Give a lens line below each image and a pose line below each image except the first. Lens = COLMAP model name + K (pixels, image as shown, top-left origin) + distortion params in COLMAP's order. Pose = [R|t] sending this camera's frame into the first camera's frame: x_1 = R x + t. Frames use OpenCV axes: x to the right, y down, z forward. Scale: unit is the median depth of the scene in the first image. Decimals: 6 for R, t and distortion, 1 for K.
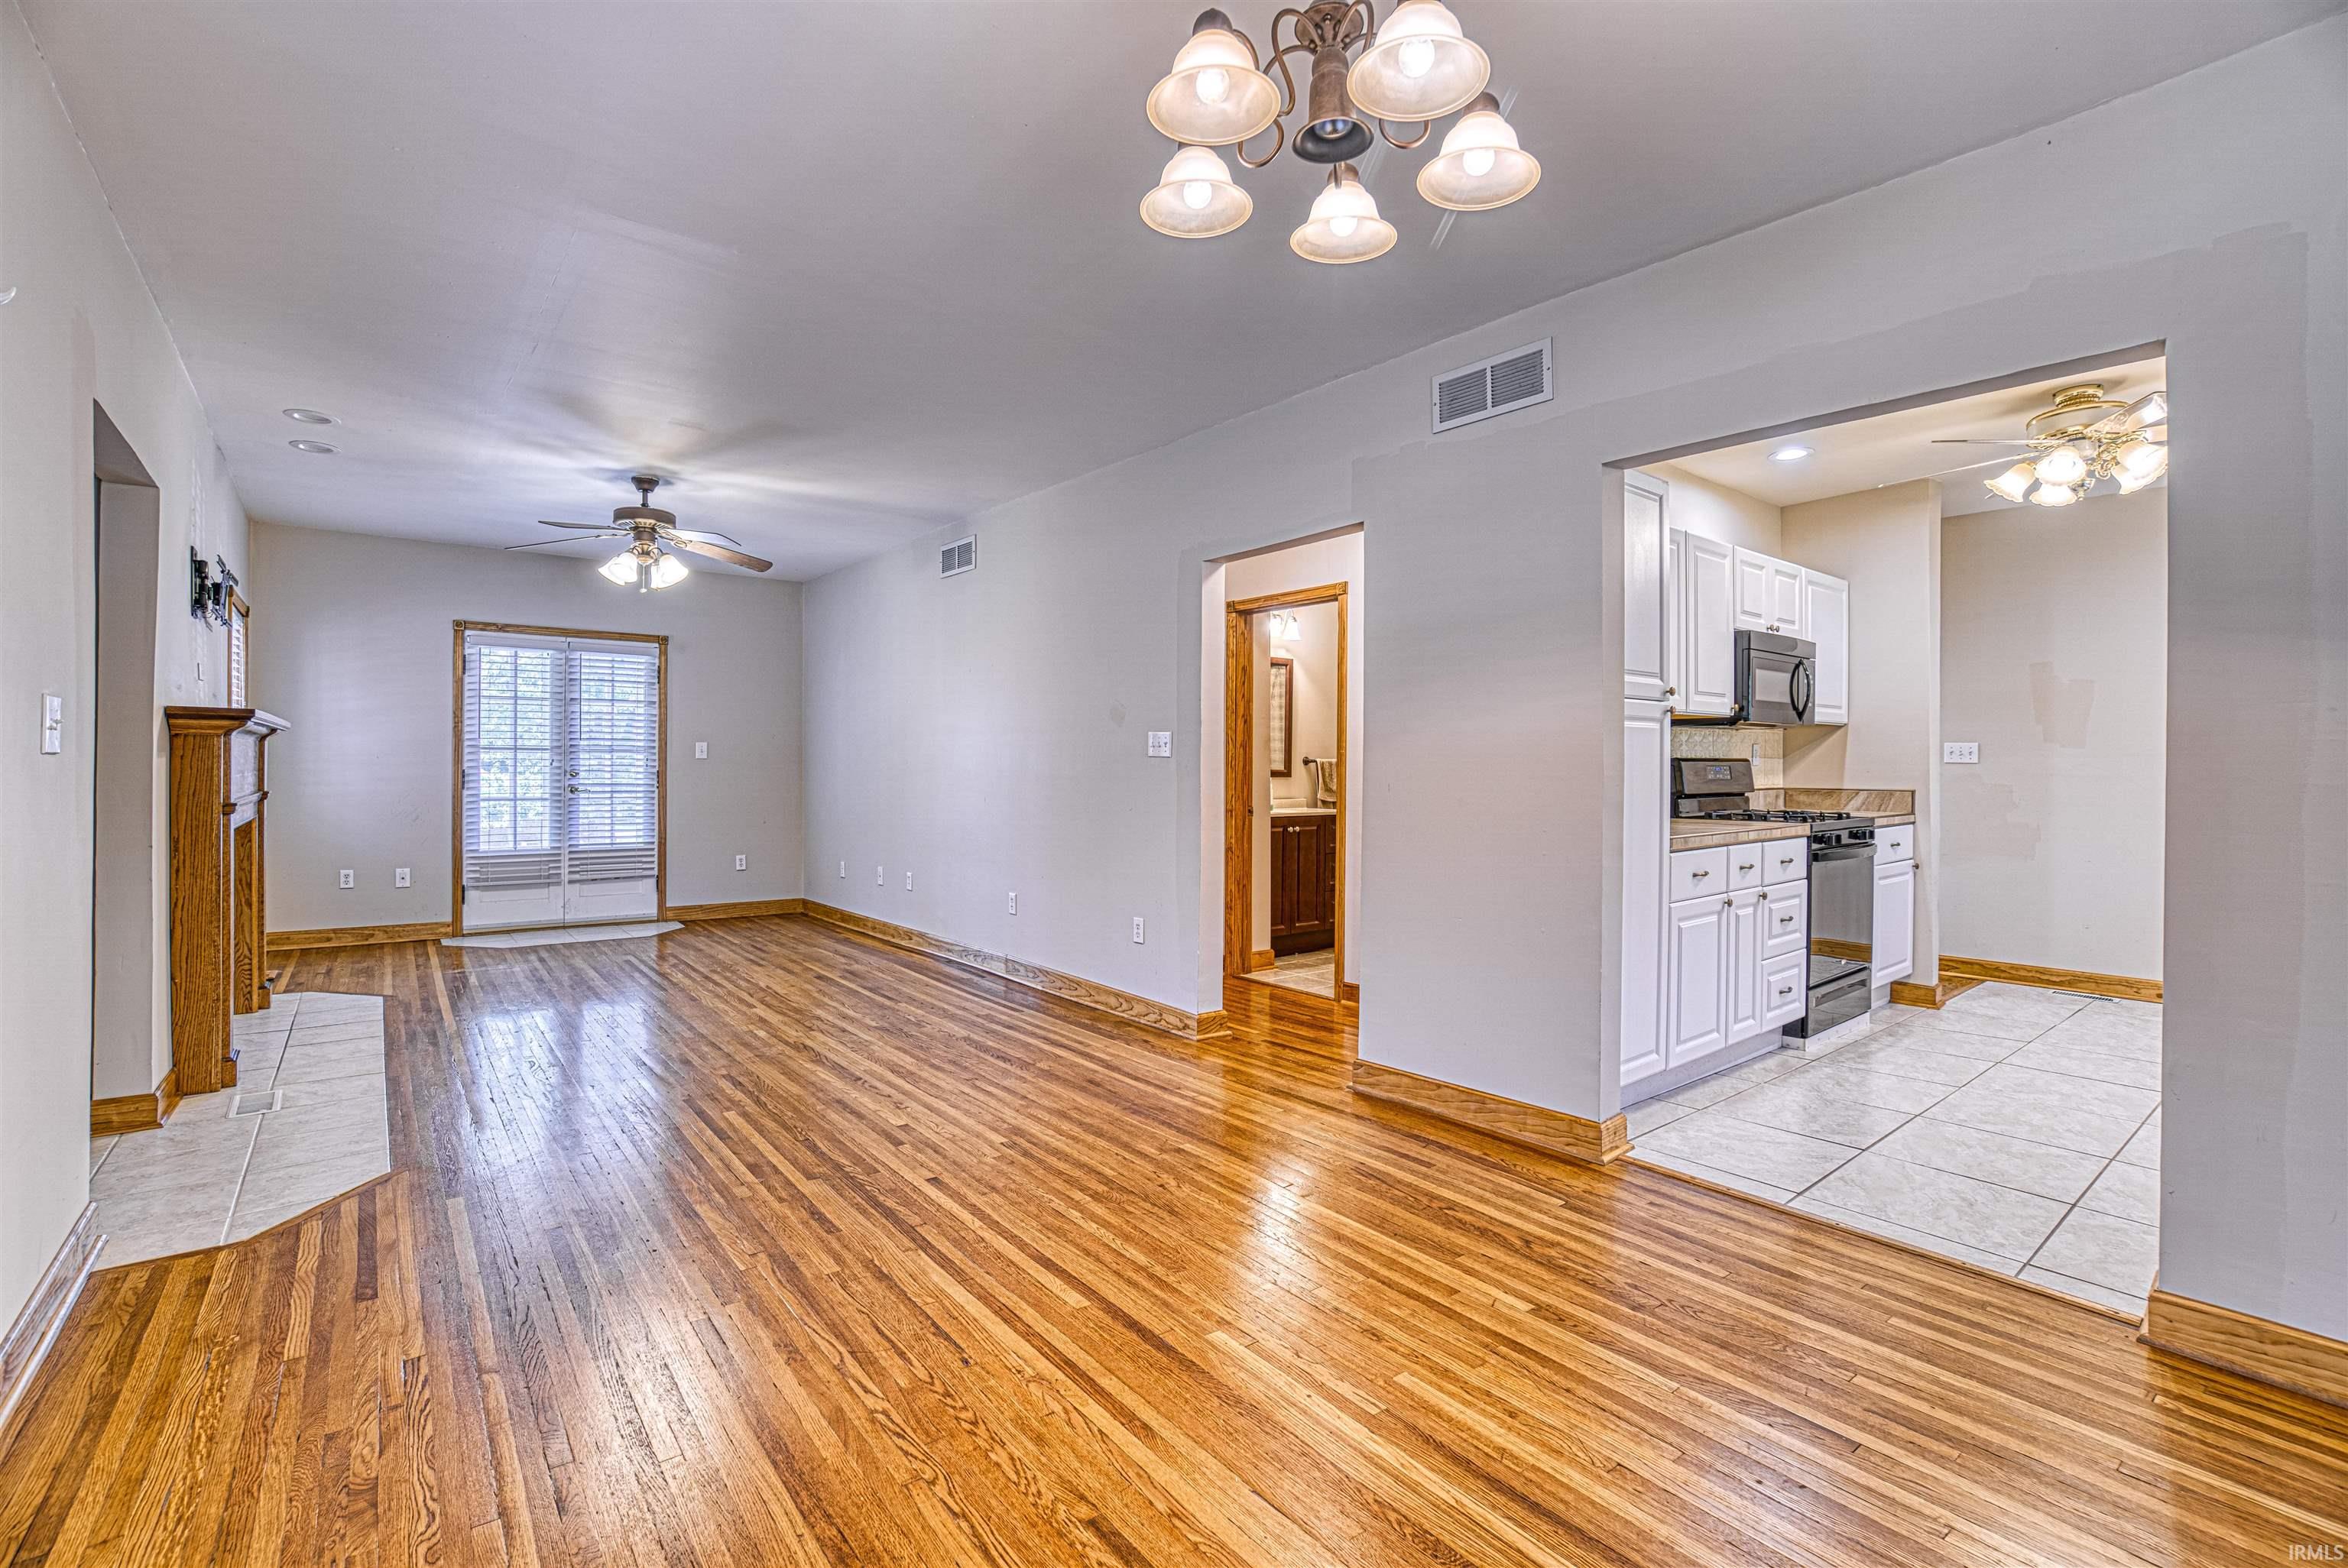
lens RADIAL K [[1024.9, 0, 1157.0], [0, 1024.9, 766.5], [0, 0, 1]] dist [-0.048373, 0.013946]
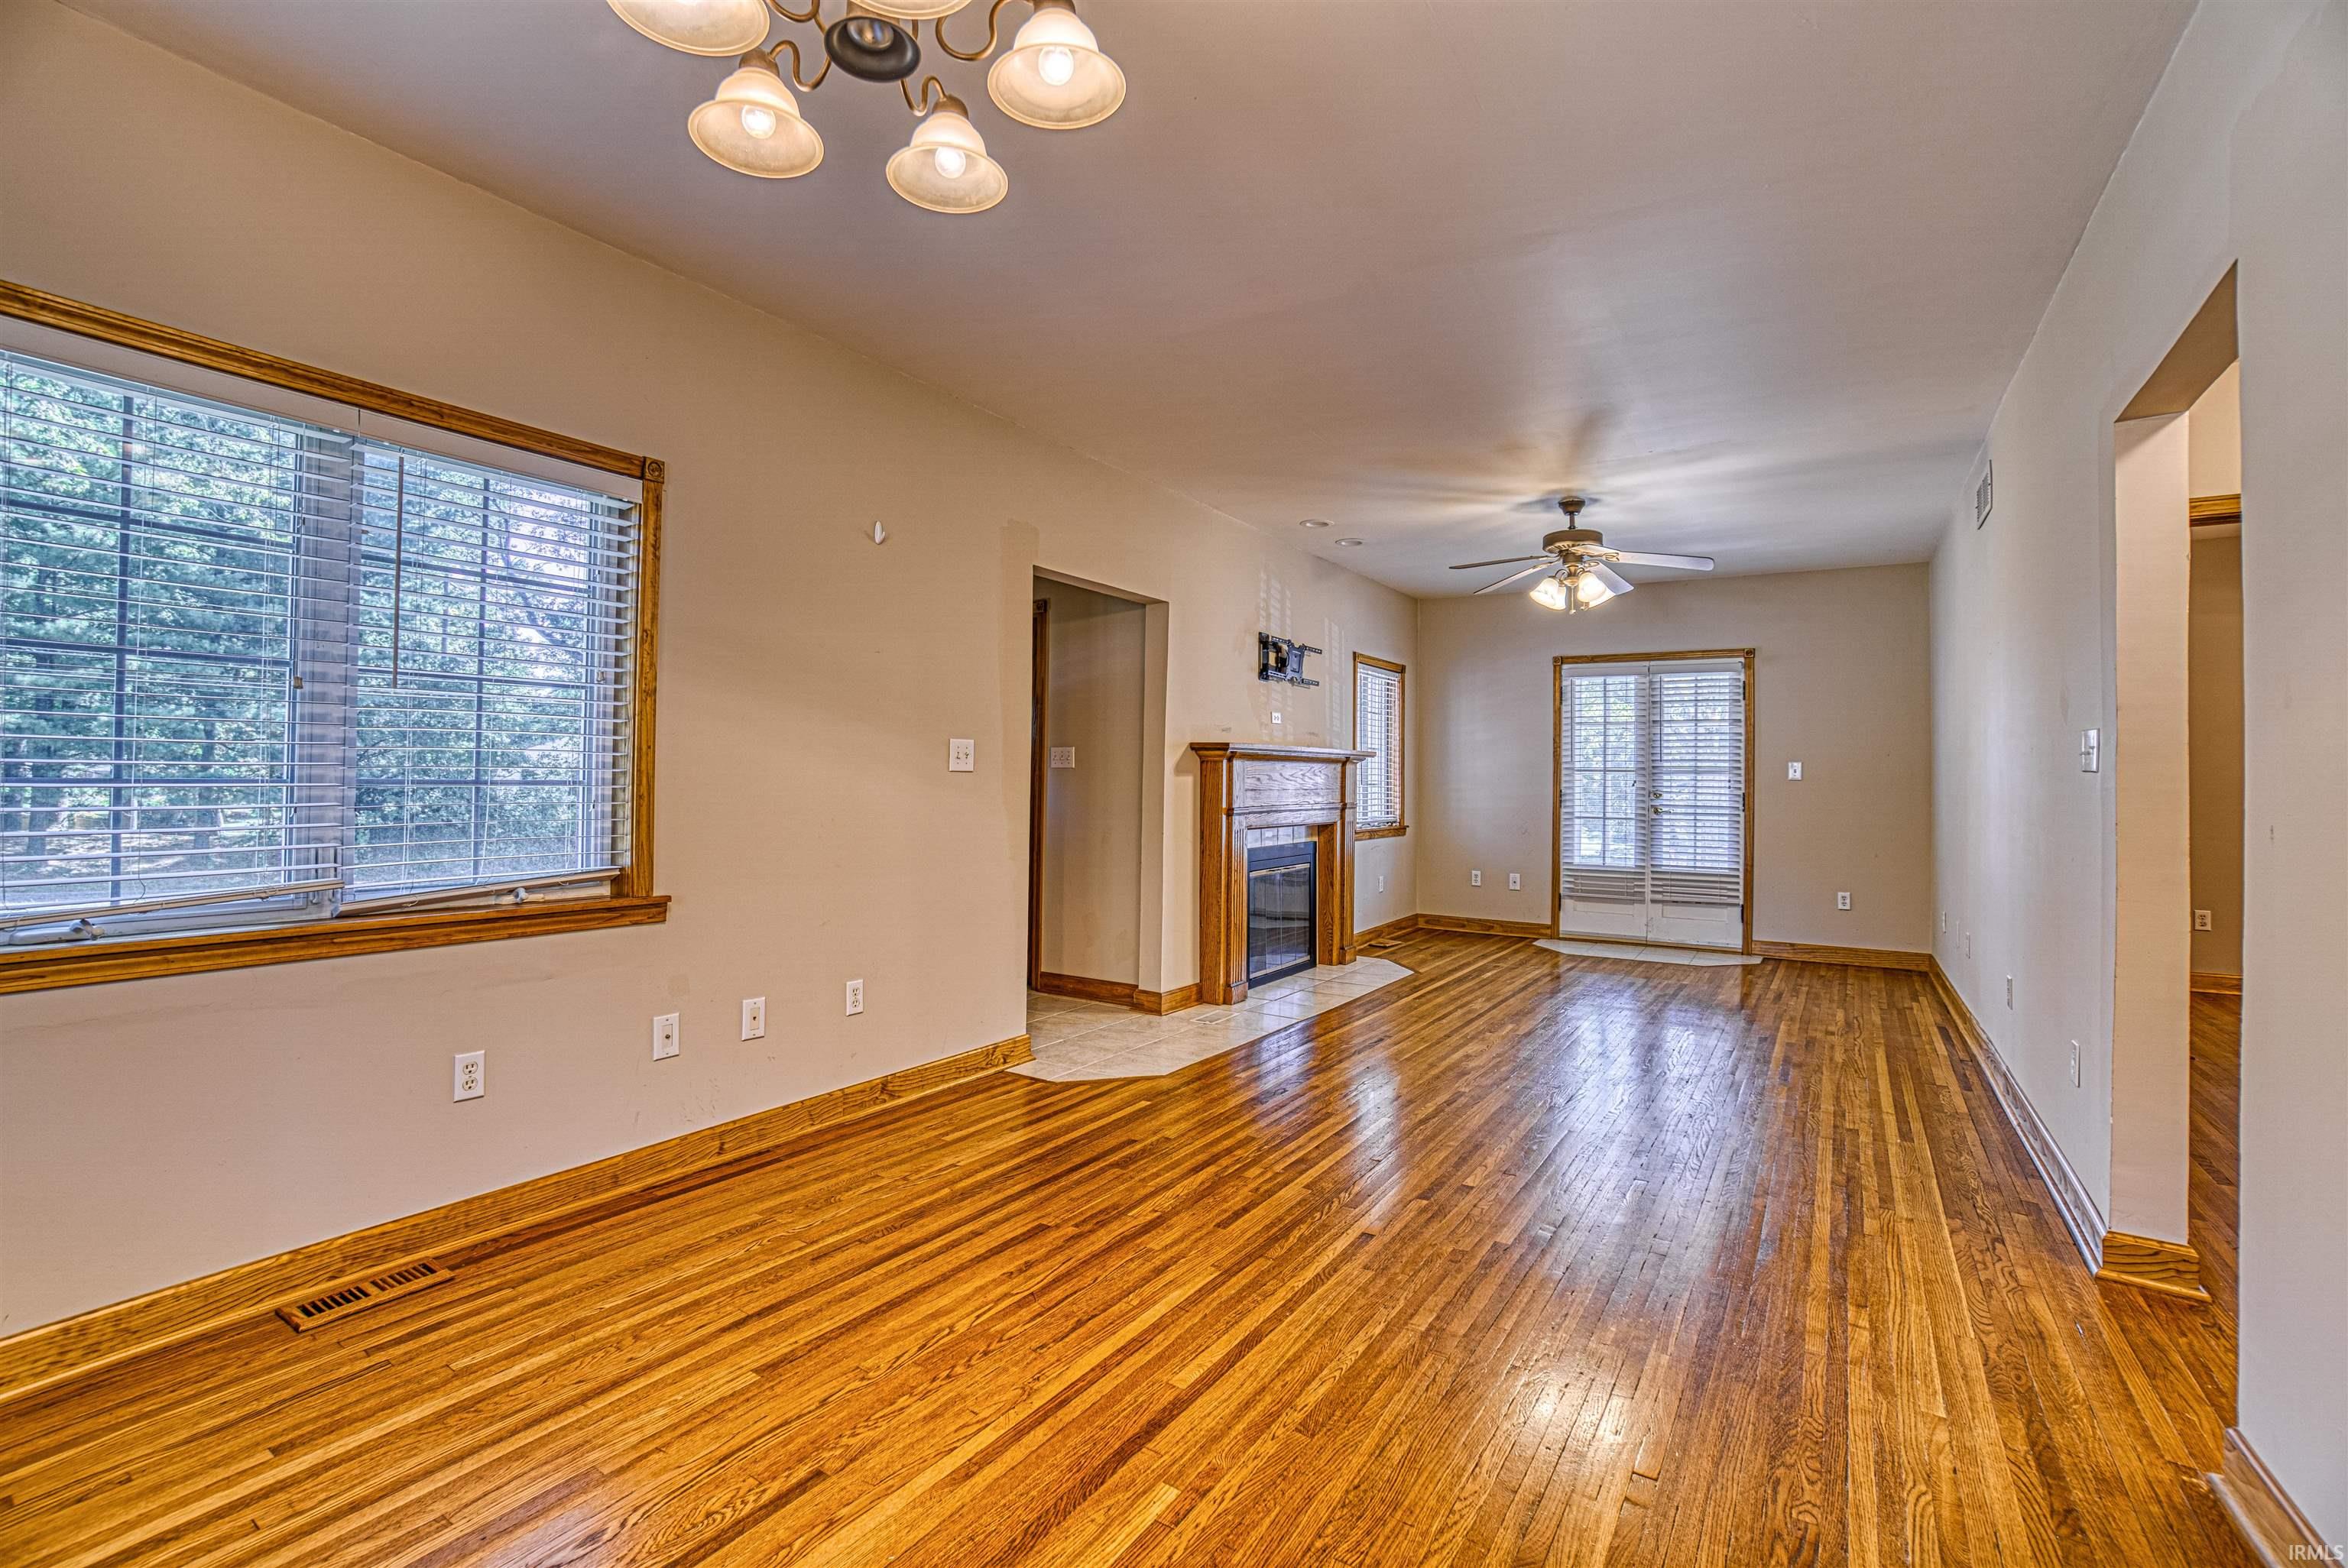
lens RADIAL K [[1024.9, 0, 1164.4], [0, 1024.9, 774.7], [0, 0, 1]] dist [-0.048373, 0.013946]
pose [[0.355836, -0.004295, -0.934539, 0.296930], [-0.010964, 0.999901, -0.008770, 0.001768], [0.934484, 0.013367, 0.355754, 0.262626]]
